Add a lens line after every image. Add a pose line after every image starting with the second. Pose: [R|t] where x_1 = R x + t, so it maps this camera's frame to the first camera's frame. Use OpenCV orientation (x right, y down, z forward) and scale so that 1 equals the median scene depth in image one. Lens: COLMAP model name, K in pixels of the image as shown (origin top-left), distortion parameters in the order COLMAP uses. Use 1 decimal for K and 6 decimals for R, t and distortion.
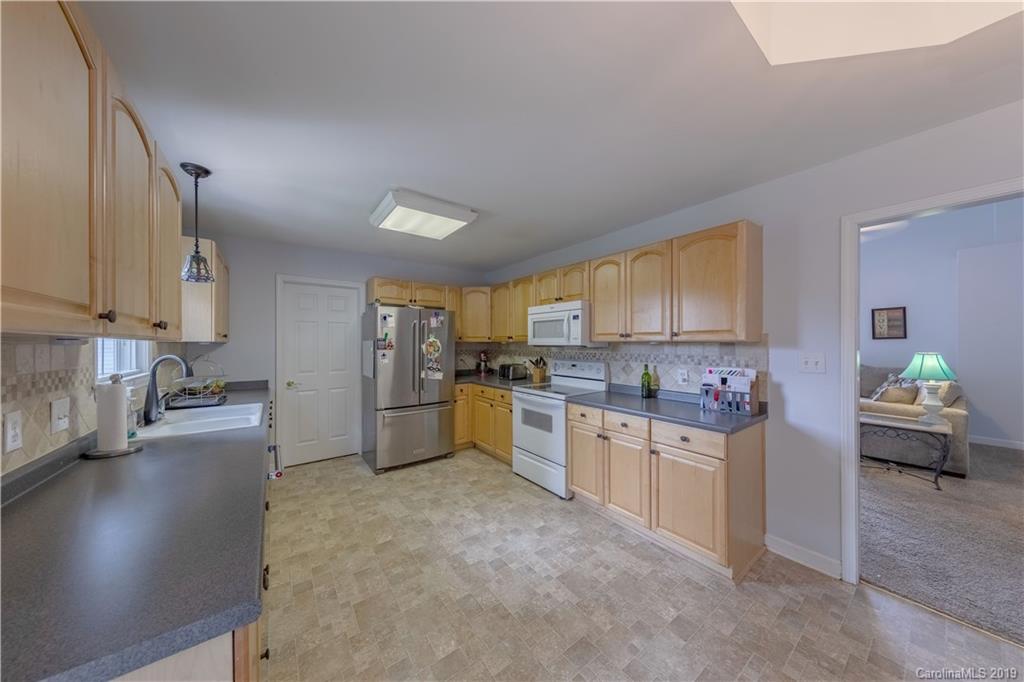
lens RADIAL K [[311.5, 0, 491.2], [0, 311.5, 341.5], [0, 0, 1]] dist [0.000699, -0.000082]
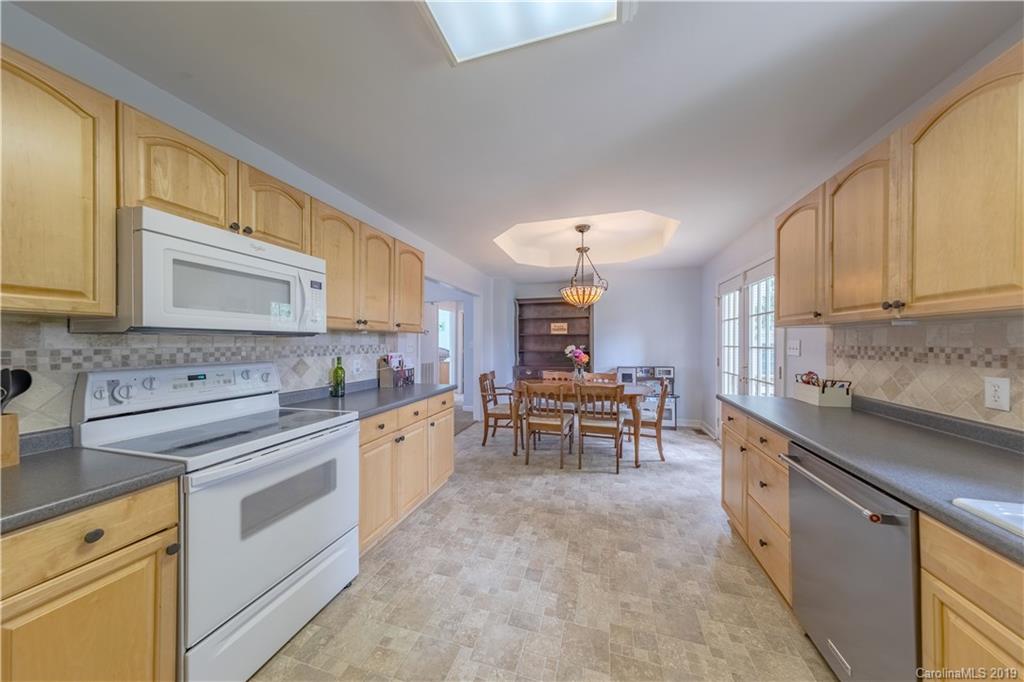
lens RADIAL K [[280.8, 0, 534.5], [0, 280.8, 340.7], [0, 0, 1]] dist [0.000007, -0.000009]
pose [[-0.638202, 0.002883, 0.769863, -0.414314], [-0.001289, 0.999988, -0.004814, 0.030961], [-0.769868, -0.004065, -0.638191, 1.040986]]
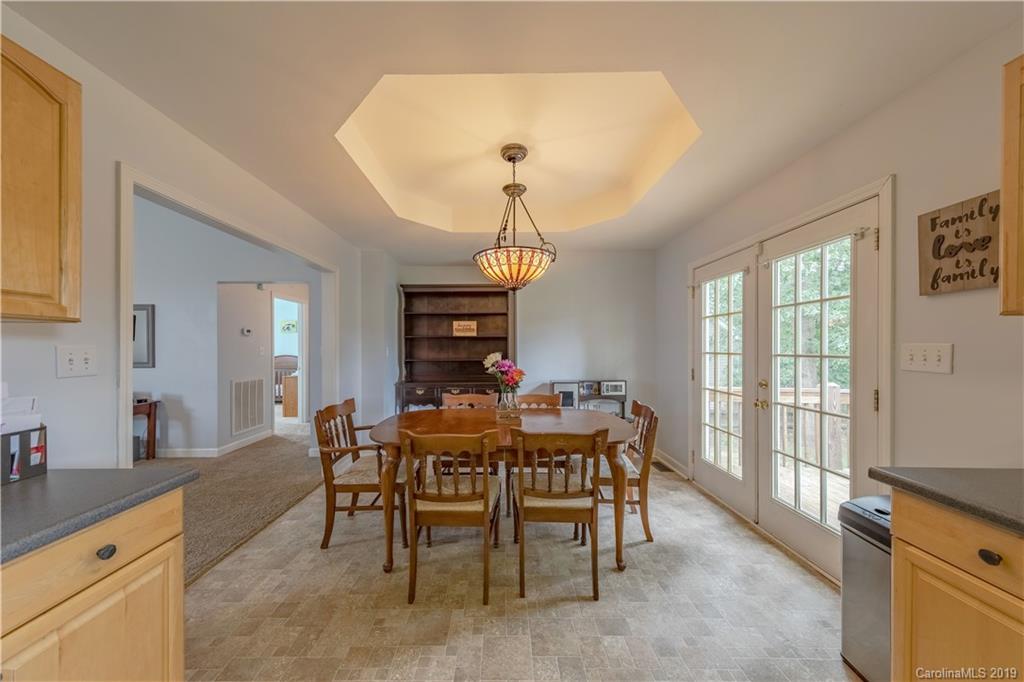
lens RADIAL K [[280.3, 0, 524.0], [0, 280.3, 346.9], [0, 0, 1]] dist [-0.000773, -0.000052]
pose [[-0.850842, 0.000426, 0.525422, 0.037798], [-0.000642, 0.999998, -0.001850, 0.031009], [-0.525421, -0.001912, -0.850840, 0.662423]]
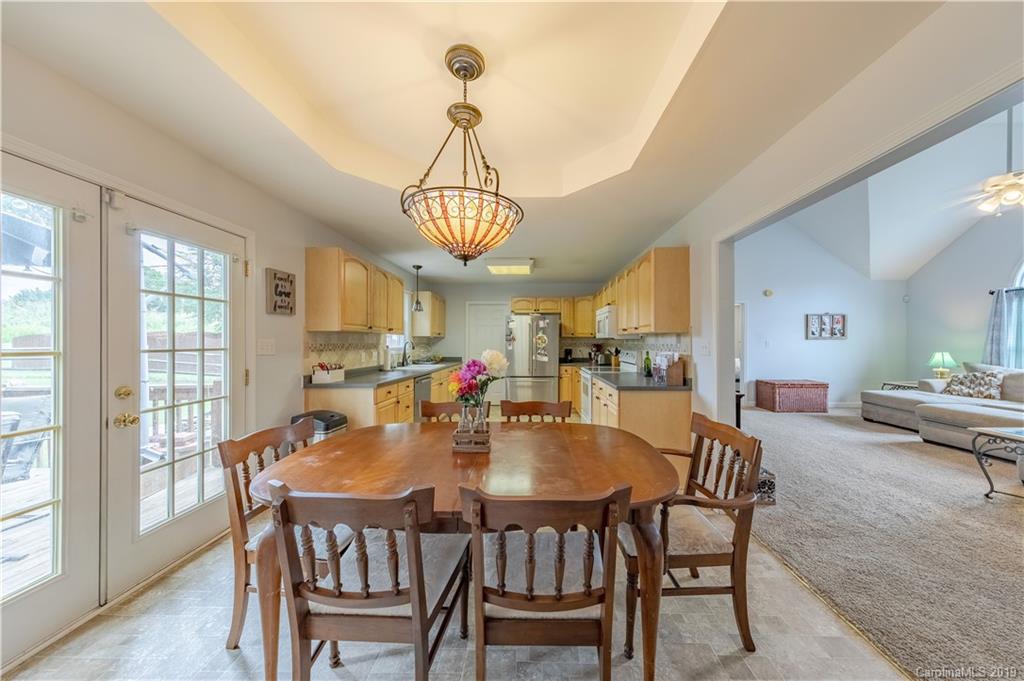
lens RADIAL K [[330.7, 0, 557.7], [0, 330.7, 342.2], [0, 0, 1]] dist [0.001171, 0.000097]
pose [[0.835824, 0.001223, -0.548997, 0.931053], [0.000473, 0.999996, 0.002947, 0.029525], [0.548998, -0.002723, 0.835819, -0.377116]]
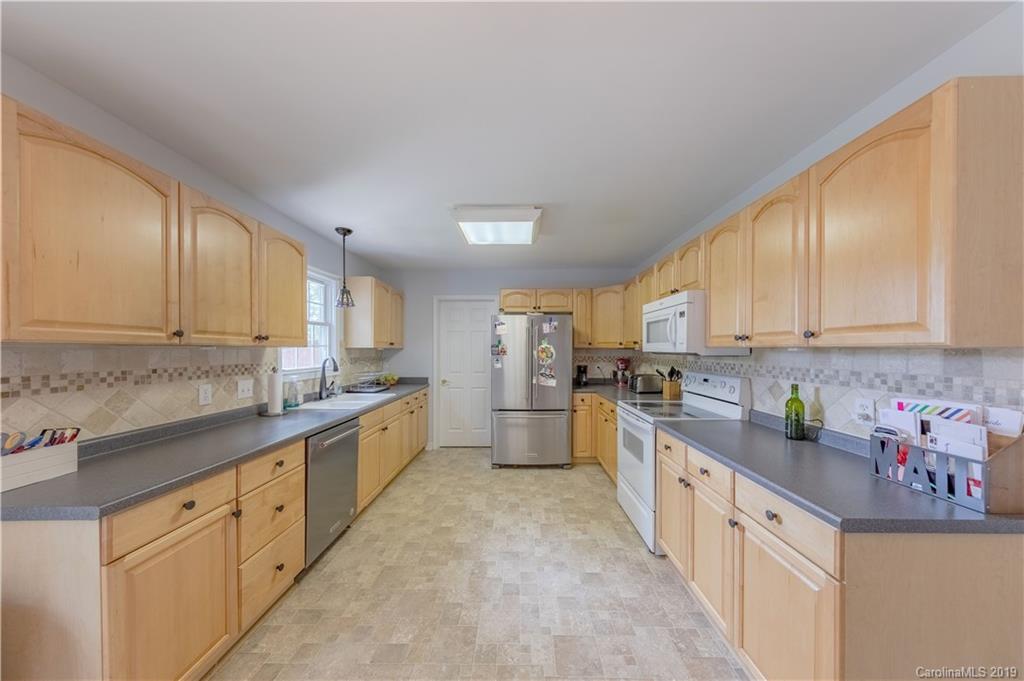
lens RADIAL K [[312.0, 0, 529.5], [0, 312.0, 349.5], [0, 0, 1]] dist [-0.000354, -0.000105]
pose [[0.820303, 0.002407, -0.571923, 0.406026], [0.001235, 0.999981, 0.005979, 0.000739], [0.571927, -0.005611, 0.820285, 0.191875]]
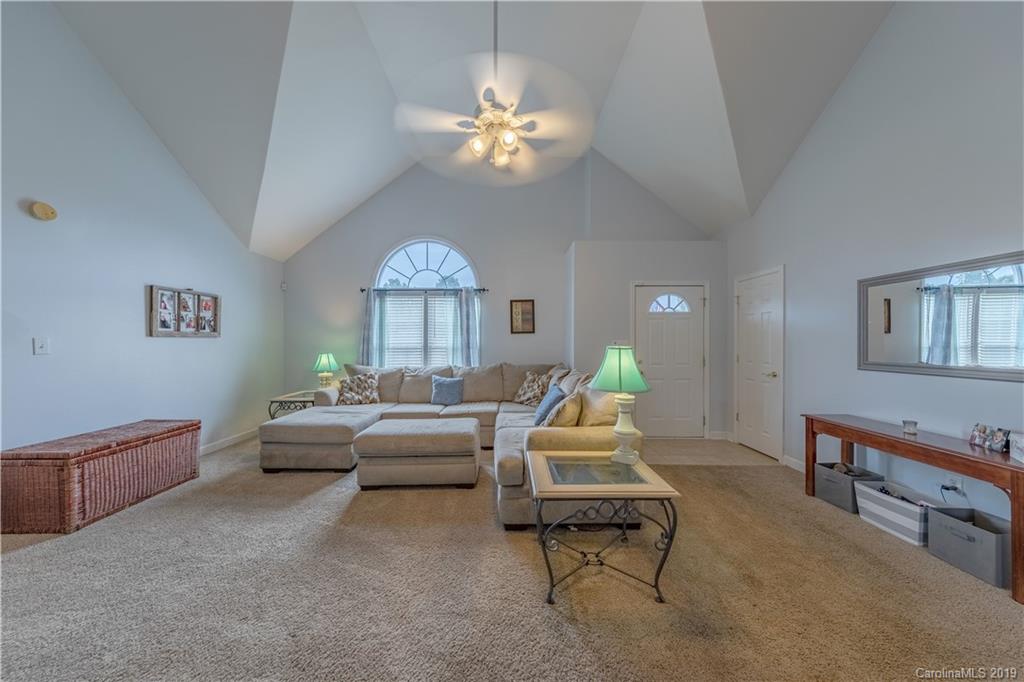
lens RADIAL K [[339.9, 0, 483.3], [0, 339.9, 342.3], [0, 0, 1]] dist [0.000137, -0.000065]
pose [[0.621274, -0.000542, 0.783594, 0.911682], [-0.002732, 0.999992, 0.002858, 0.033071], [-0.783589, -0.003917, 0.621267, 1.017774]]
